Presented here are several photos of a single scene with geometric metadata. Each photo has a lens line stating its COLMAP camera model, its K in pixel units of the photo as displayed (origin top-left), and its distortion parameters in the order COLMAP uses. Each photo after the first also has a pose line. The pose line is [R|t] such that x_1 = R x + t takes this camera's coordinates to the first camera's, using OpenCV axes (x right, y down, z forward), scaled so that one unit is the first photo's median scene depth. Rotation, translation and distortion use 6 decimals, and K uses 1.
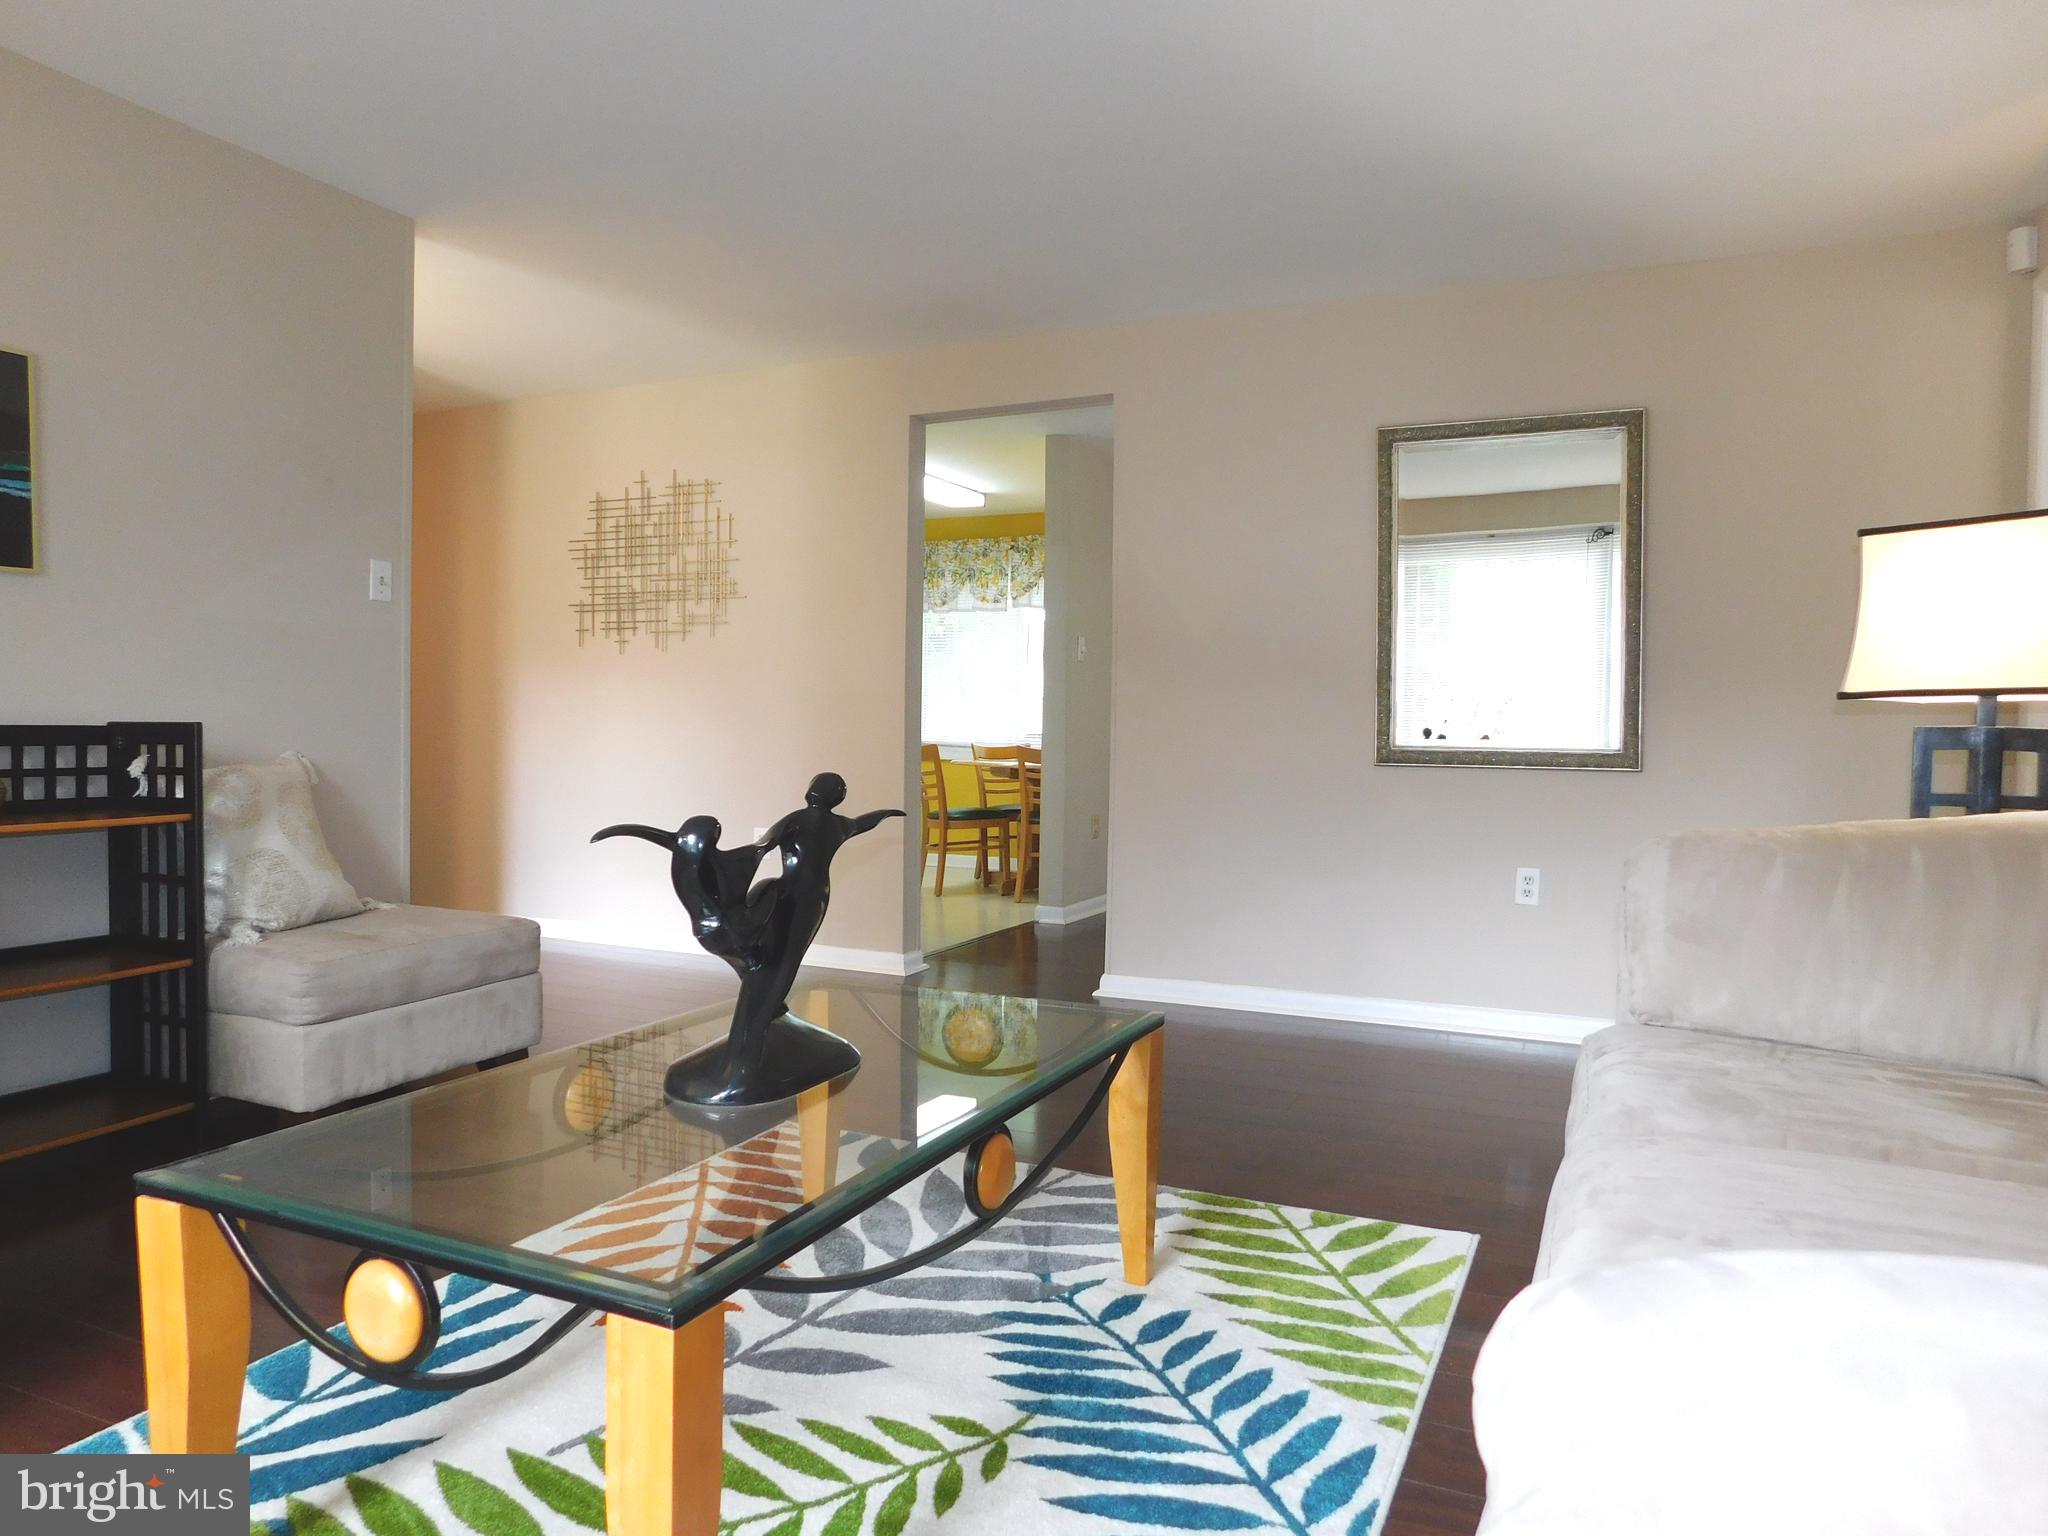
lens RADIAL K [[1359.0, 0, 1011.0], [0, 1359.0, 765.5], [0, 0, 1]] dist [-0.062310, 0.050310]
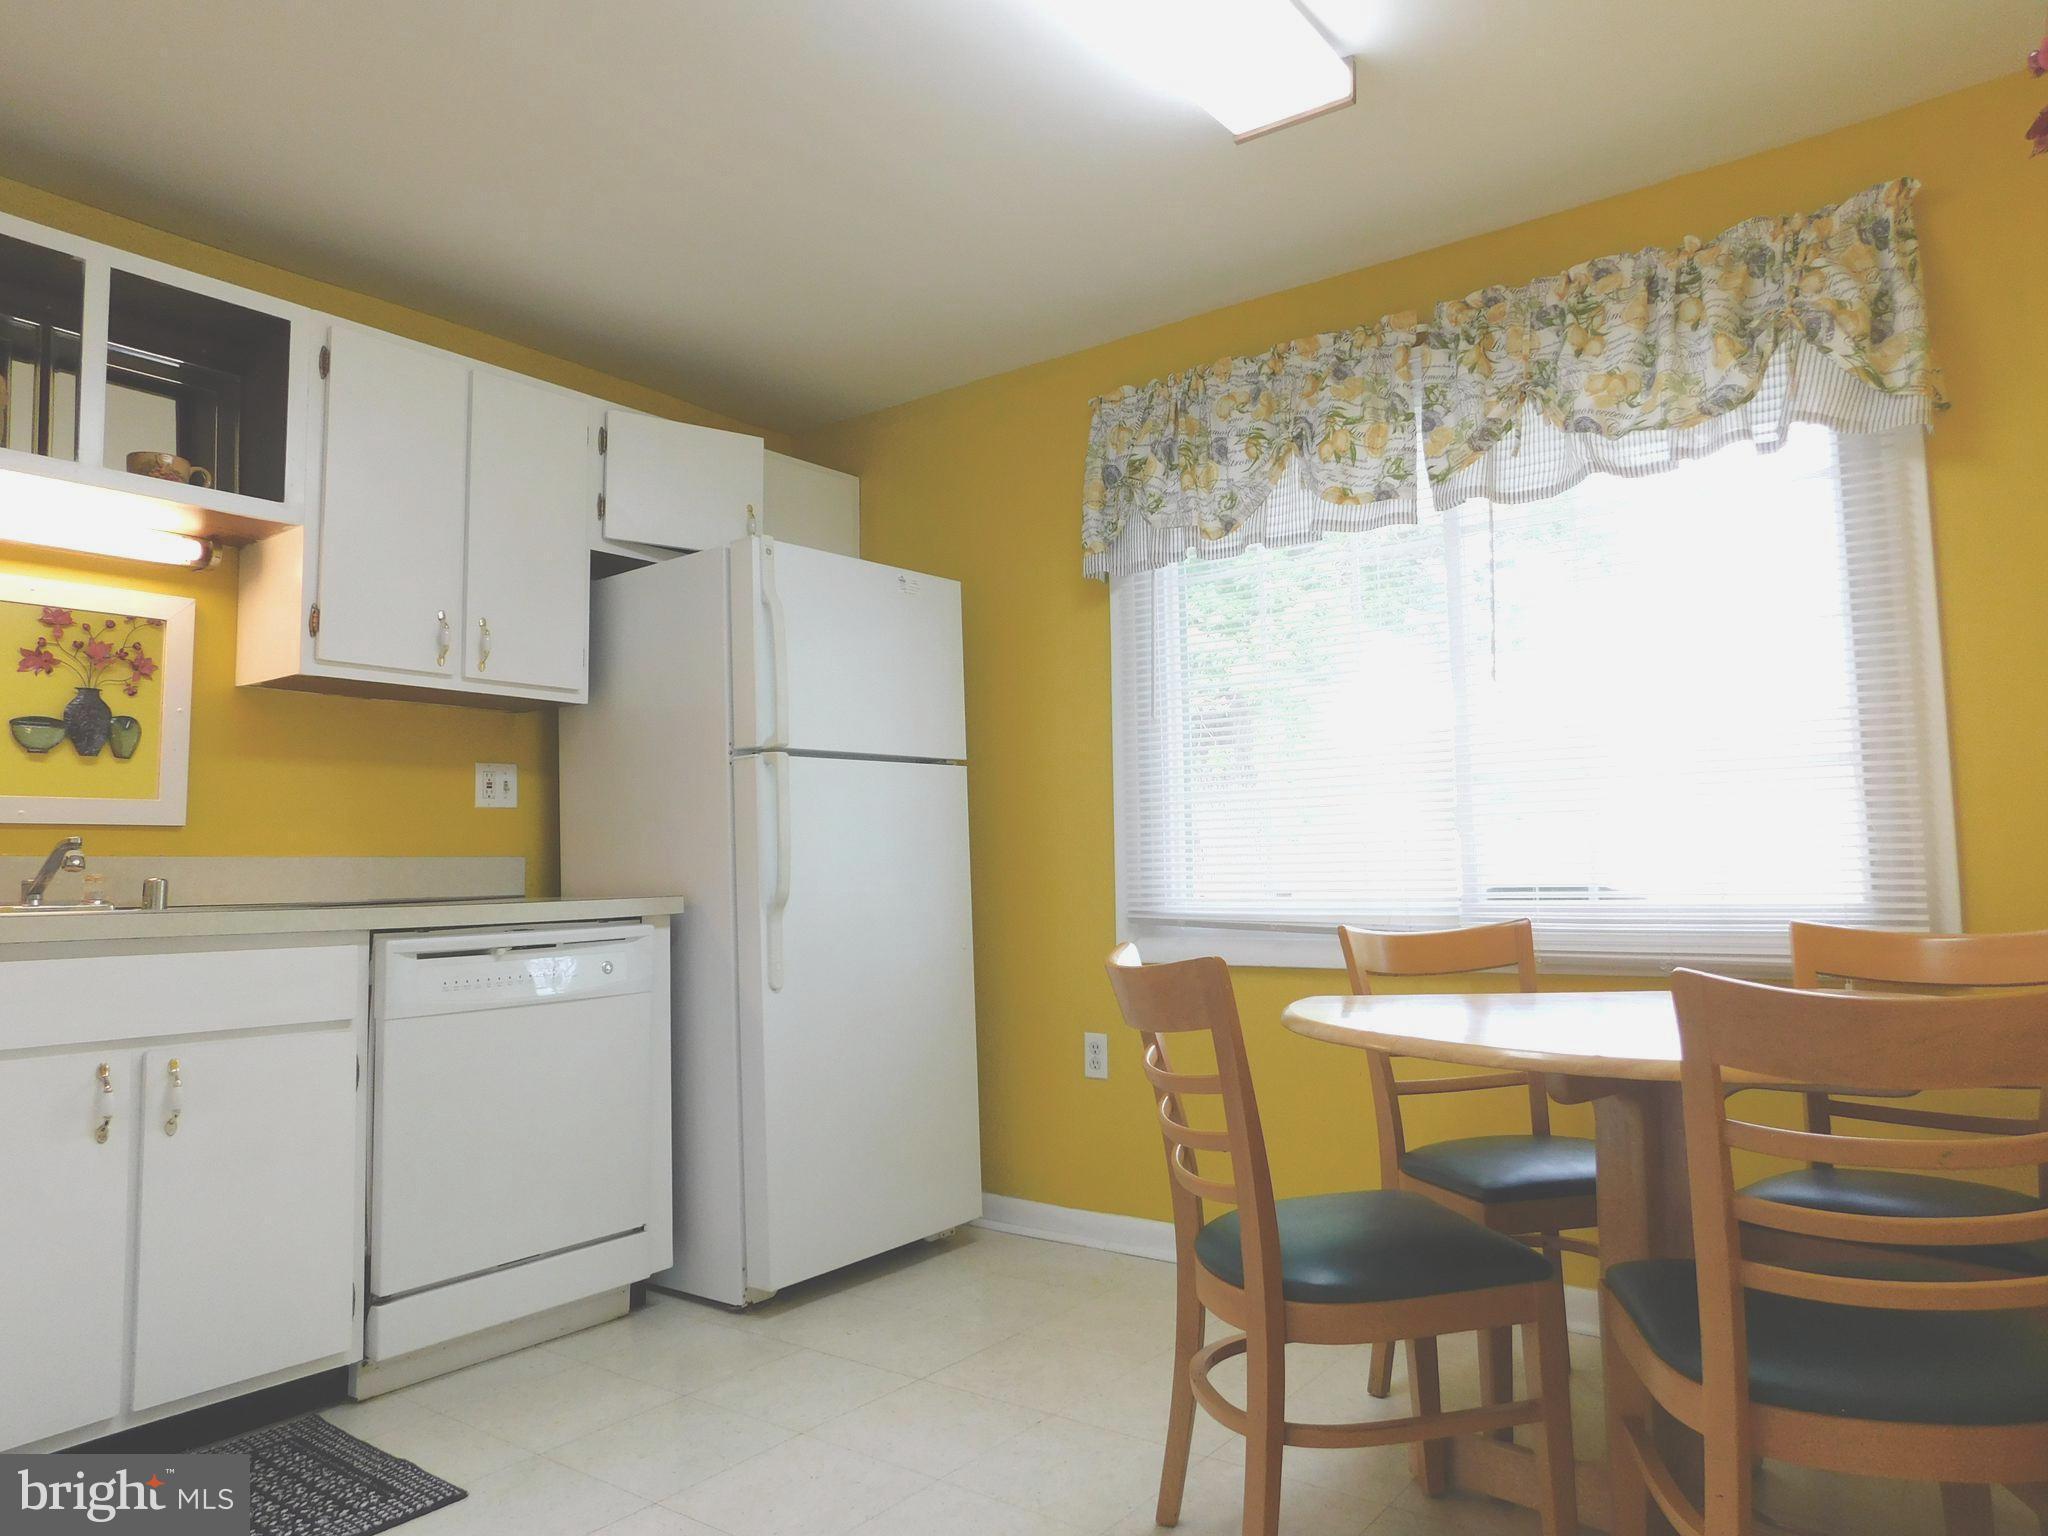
lens RADIAL K [[1359.0, 0, 1018.6], [0, 1359.0, 766.9], [0, 0, 1]] dist [-0.062310, 0.050310]
pose [[0.978674, -0.045812, -0.200246, -0.040578], [0.023020, 0.993133, -0.114703, -0.019433], [0.204126, 0.107647, 0.973008, 0.754146]]
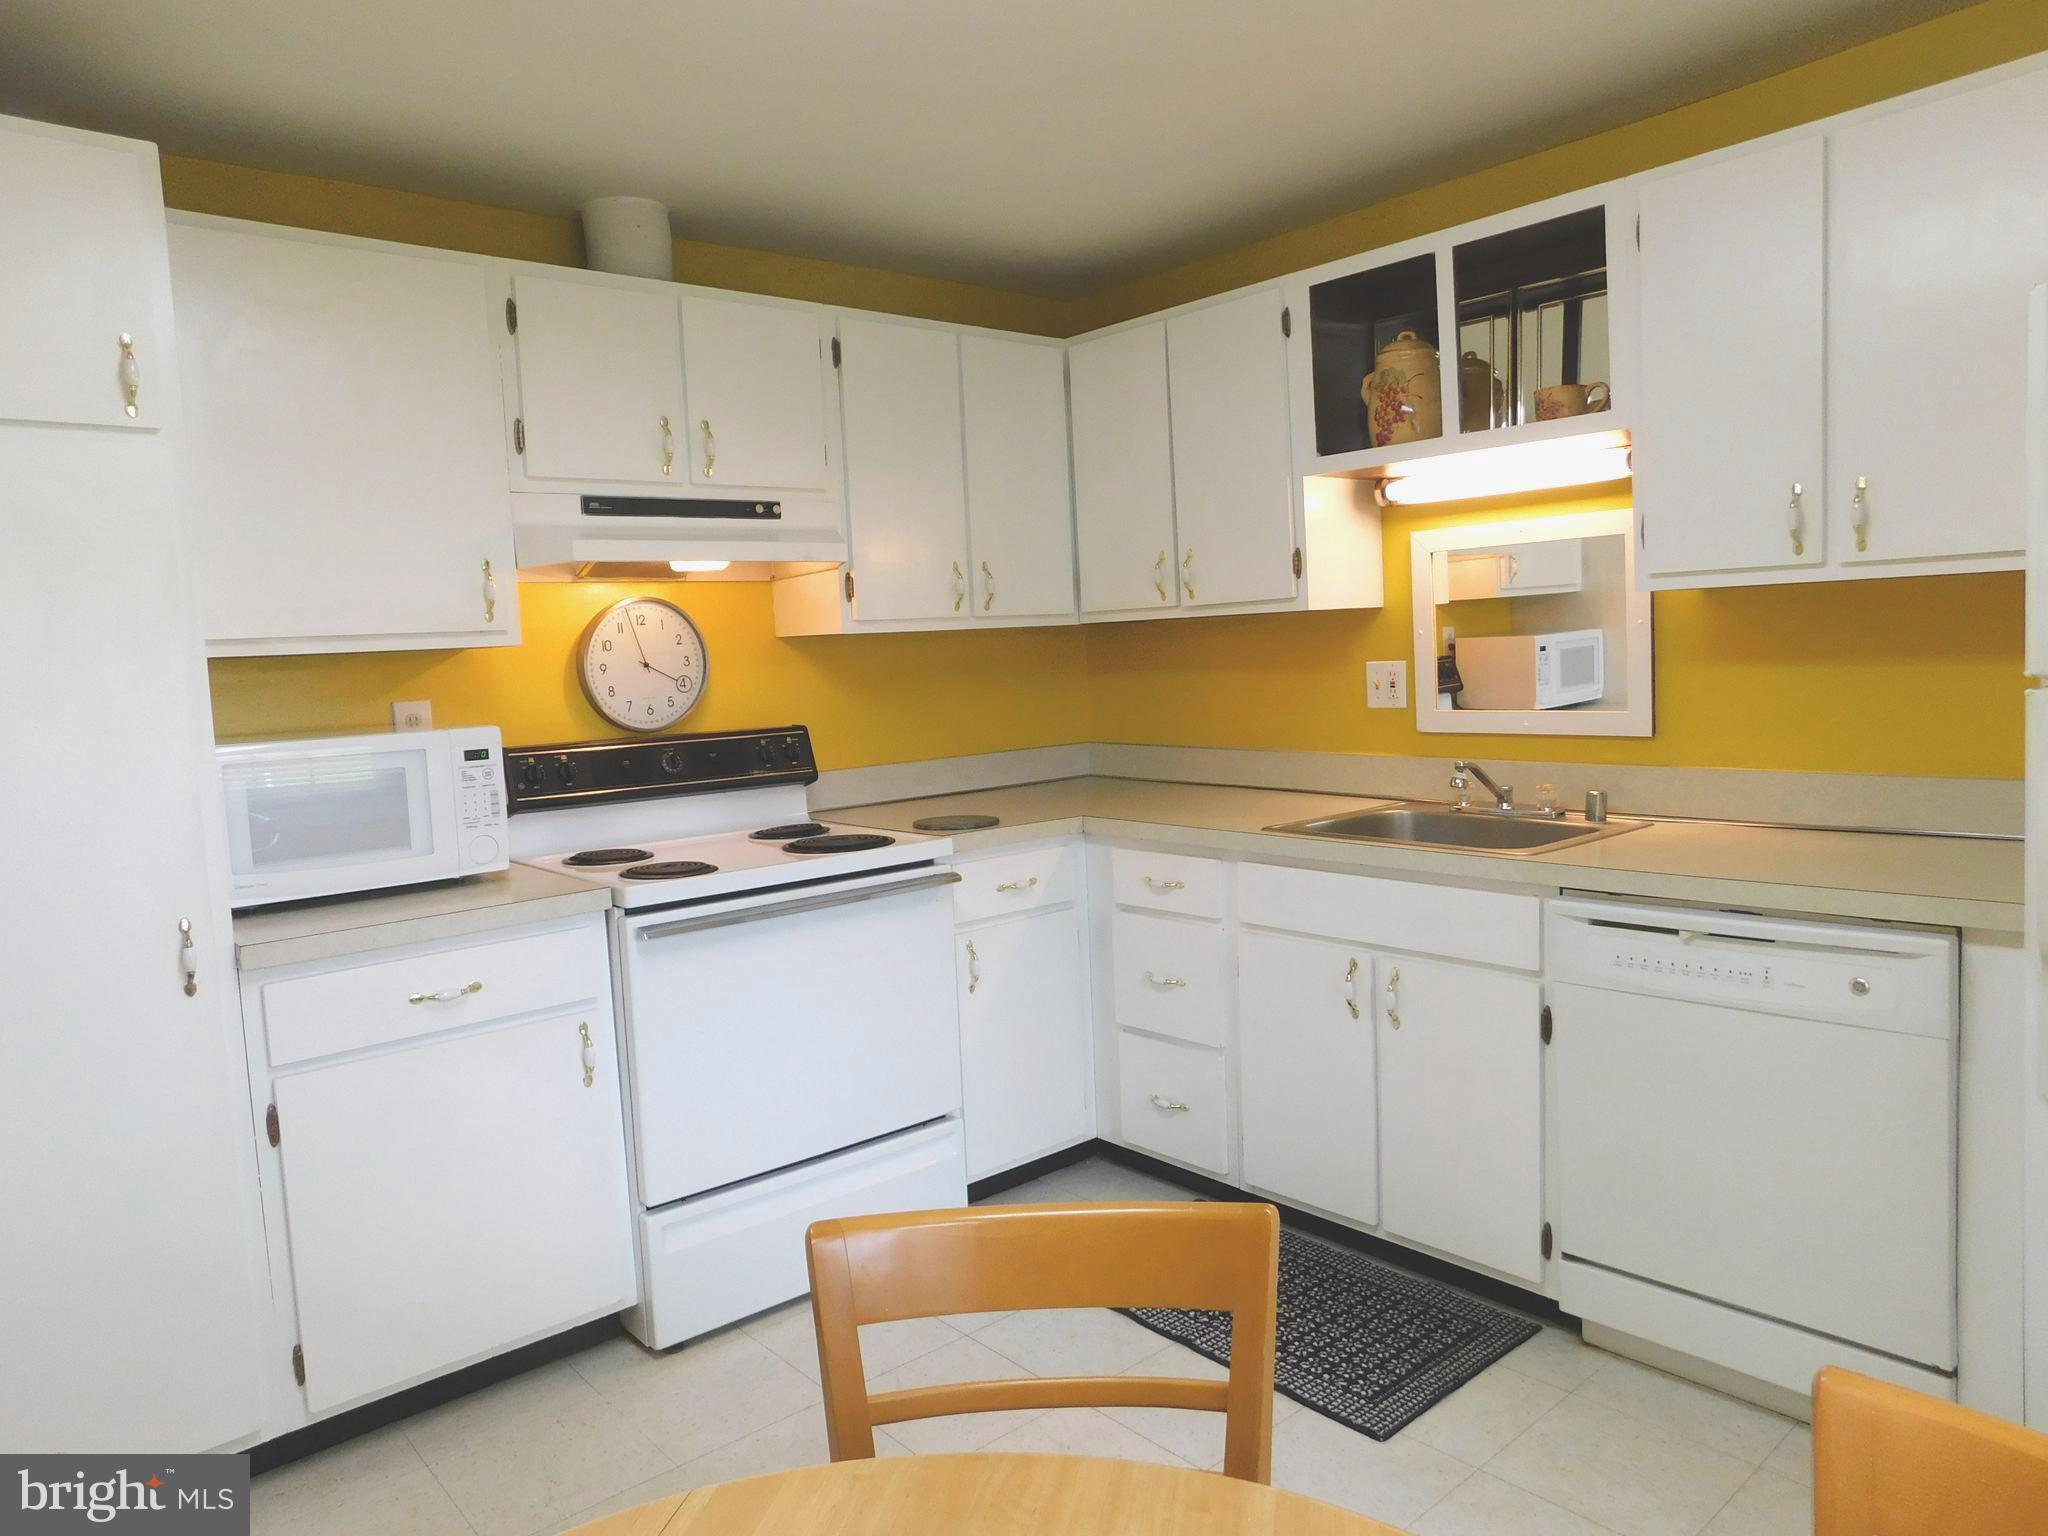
lens RADIAL K [[1359.0, 0, 1025.5], [0, 1359.0, 772.7], [0, 0, 1]] dist [-0.062310, 0.050310]
pose [[-0.401875, 0.092059, -0.911055, 0.073650], [0.010245, 0.995323, 0.096055, -0.080297], [0.915637, 0.029268, -0.400938, 1.066310]]
